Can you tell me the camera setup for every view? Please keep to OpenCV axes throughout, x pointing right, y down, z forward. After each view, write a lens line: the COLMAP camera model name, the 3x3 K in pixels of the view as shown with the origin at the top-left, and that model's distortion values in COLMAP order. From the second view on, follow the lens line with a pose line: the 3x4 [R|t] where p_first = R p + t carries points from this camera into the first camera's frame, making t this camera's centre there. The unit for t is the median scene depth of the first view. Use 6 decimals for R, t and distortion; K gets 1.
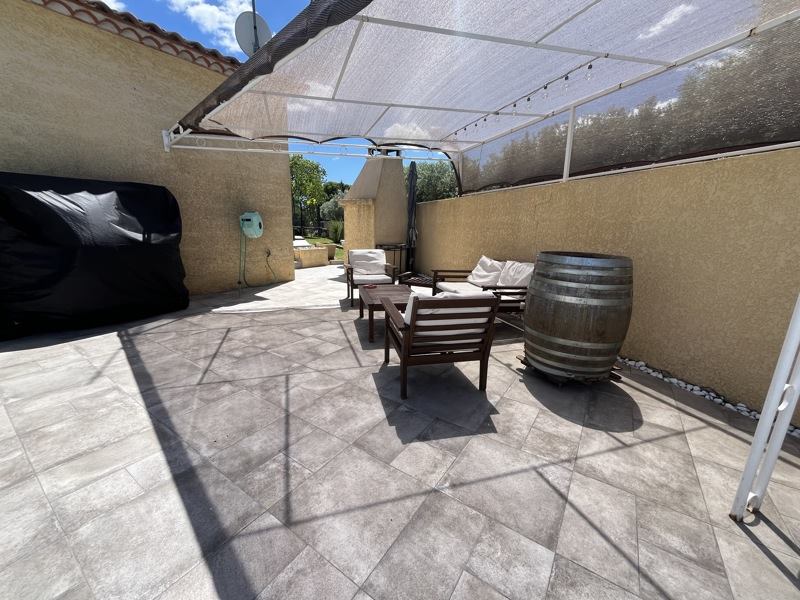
lens RADIAL K [[322.8, 0, 400.0], [0, 322.8, 300.0], [0, 0, 1]] dist [-0.021058, 0.000144]
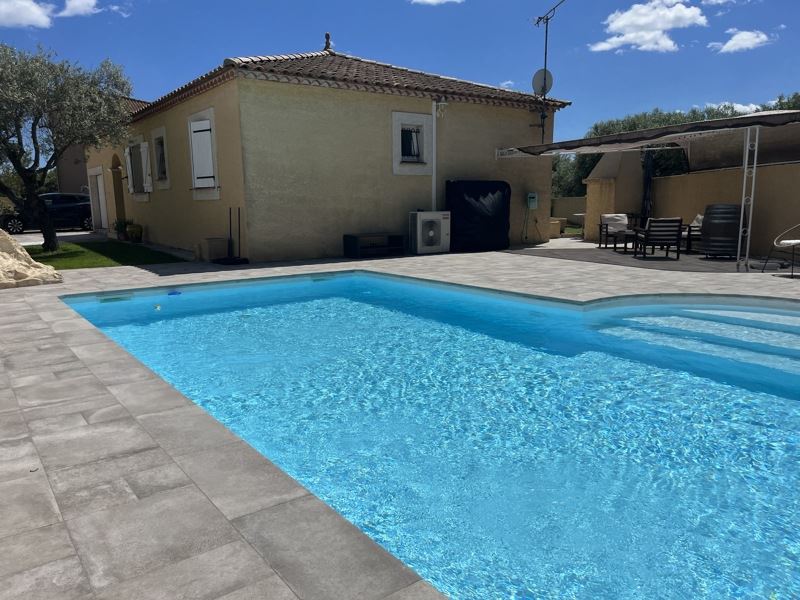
lens RADIAL K [[605.4, 0, 400.0], [0, 605.4, 300.0], [0, 0, 1]] dist [0.058926, 0.000314]
pose [[0.943364, 0.022019, -0.331027, -0.091944], [-0.046500, 0.996721, -0.066217, 0.463339], [0.328484, 0.077859, 0.941295, -1.915223]]
